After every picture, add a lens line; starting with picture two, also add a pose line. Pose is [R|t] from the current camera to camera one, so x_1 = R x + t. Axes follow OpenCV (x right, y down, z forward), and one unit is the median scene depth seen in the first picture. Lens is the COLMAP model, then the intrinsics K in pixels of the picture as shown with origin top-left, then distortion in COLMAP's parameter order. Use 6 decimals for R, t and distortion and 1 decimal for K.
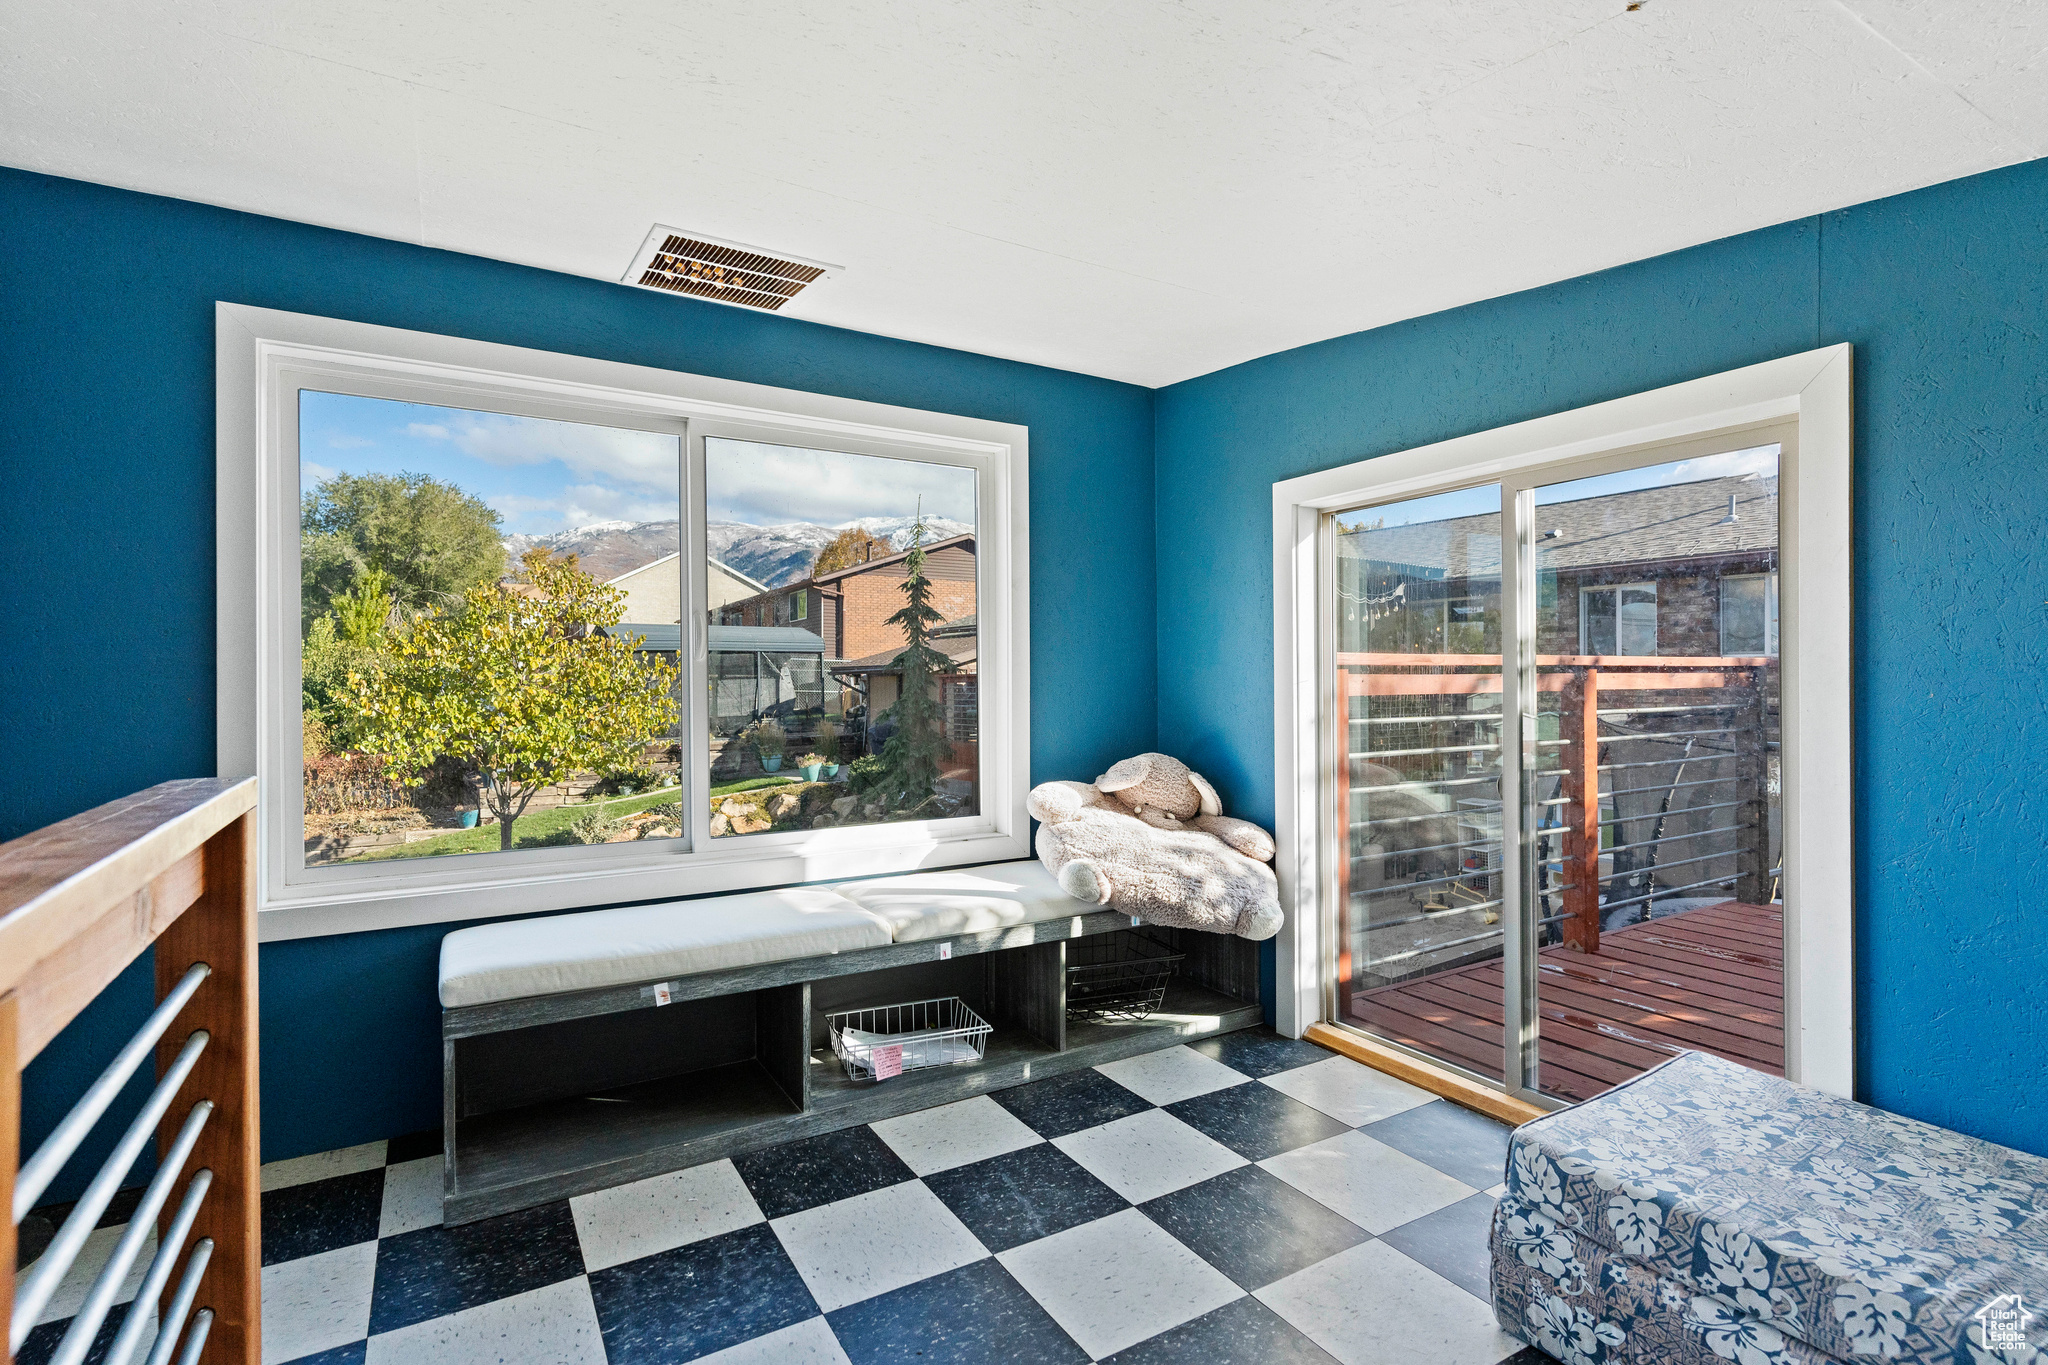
lens RADIAL K [[978.2, 0, 1015.5], [0, 978.2, 681.8], [0, 0, 1]] dist [-0.003068, 0.001130]
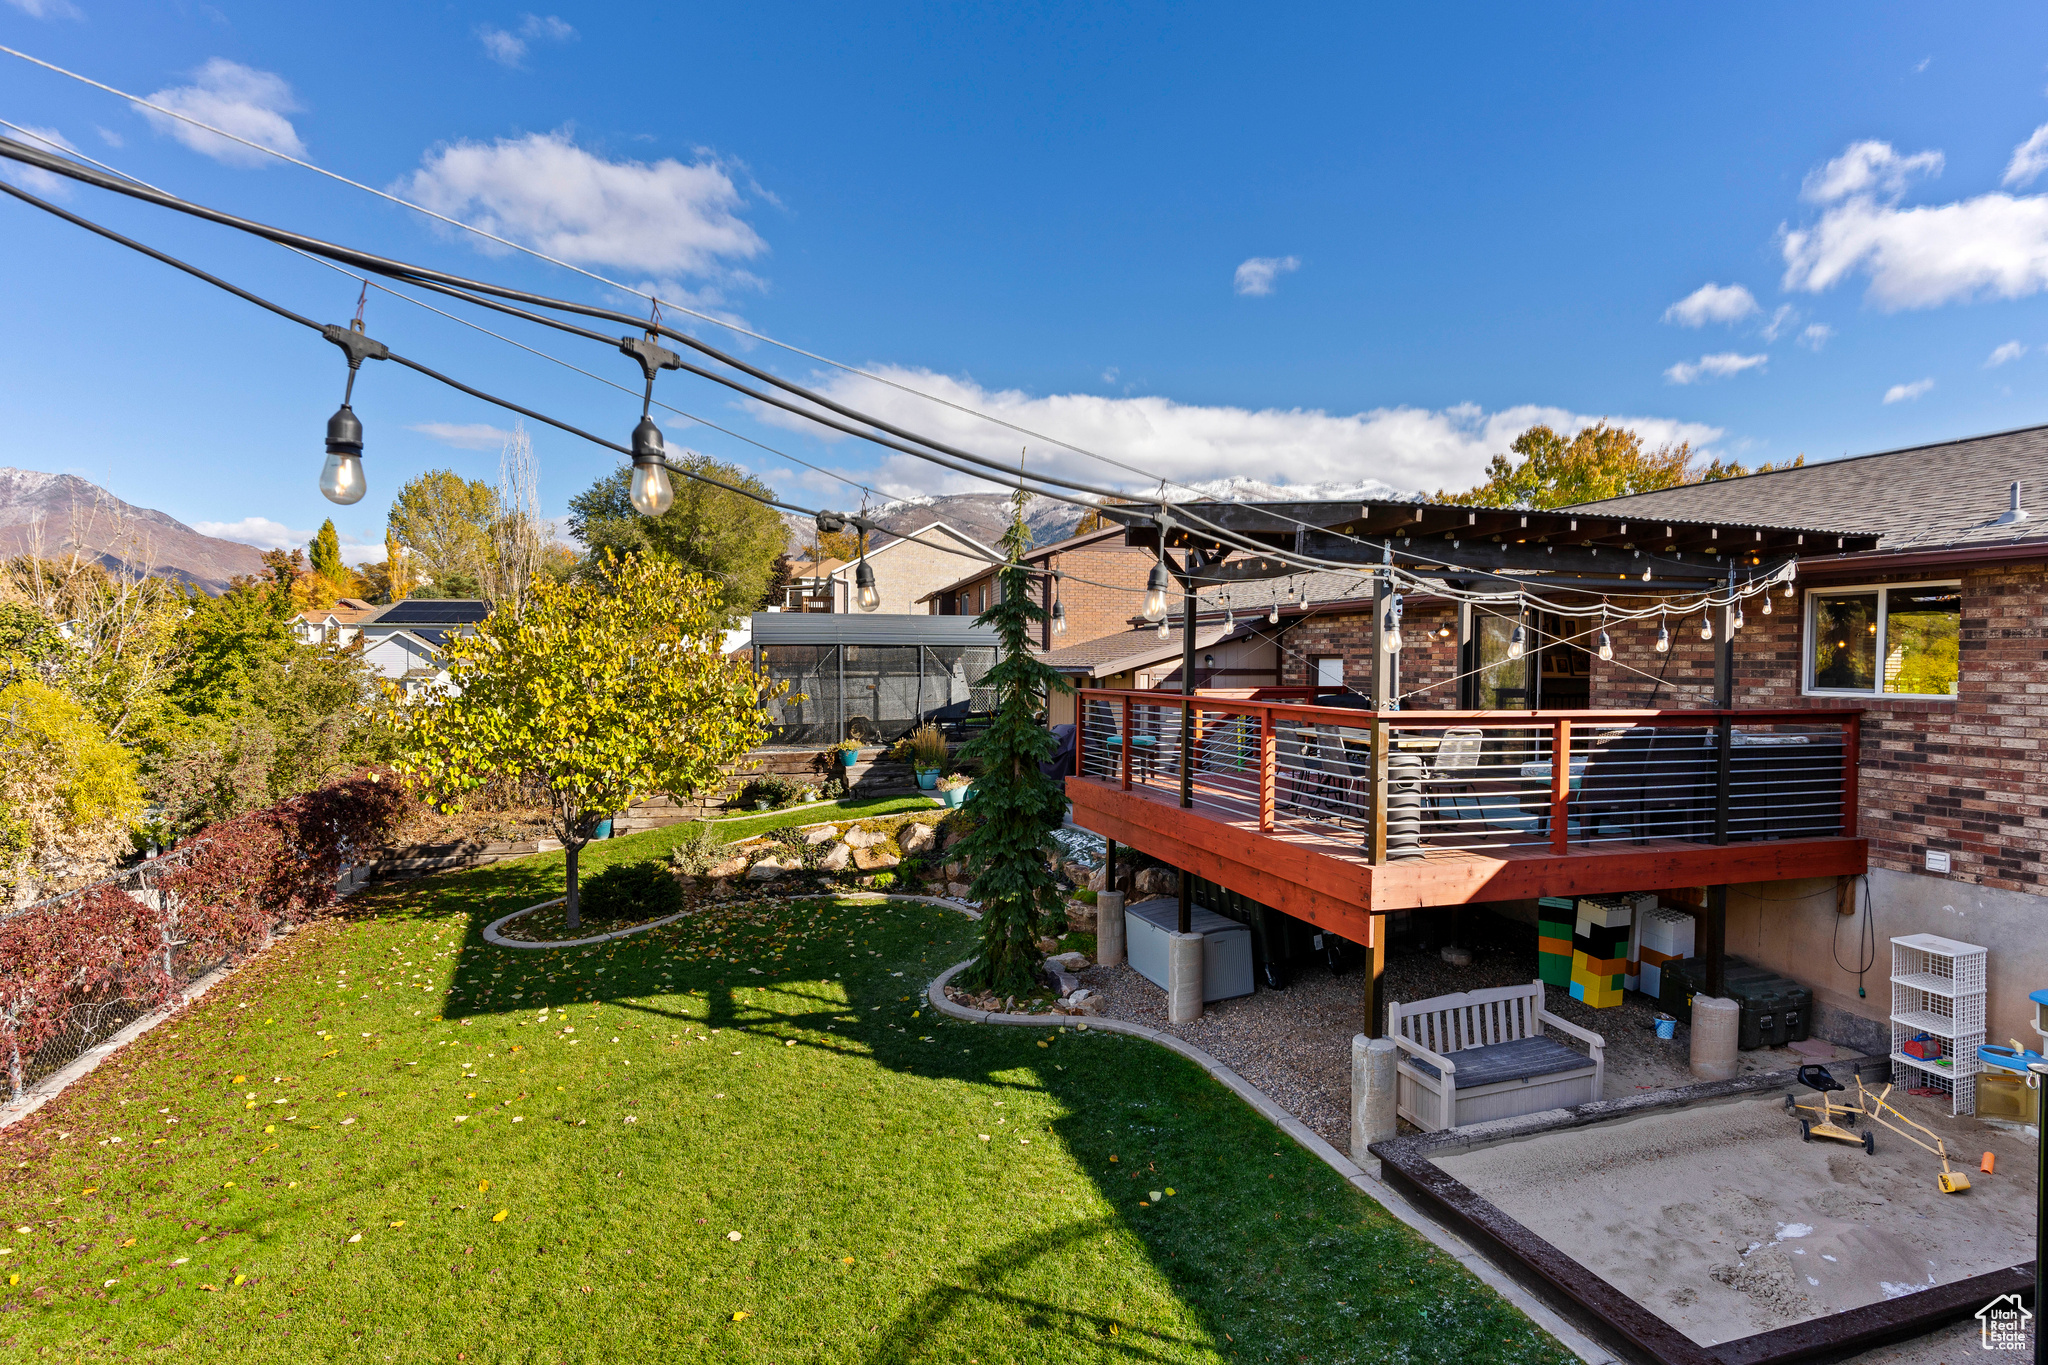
lens RADIAL K [[1008.8, 0, 1031.2], [0, 1008.8, 685.3], [0, 0, 1]] dist [-0.005721, 0.000074]
pose [[0.953005, 0.021105, -0.302219, 0.090926], [-0.011493, 0.999371, 0.033550, -0.025965], [0.302737, -0.028500, 0.952648, 0.189496]]
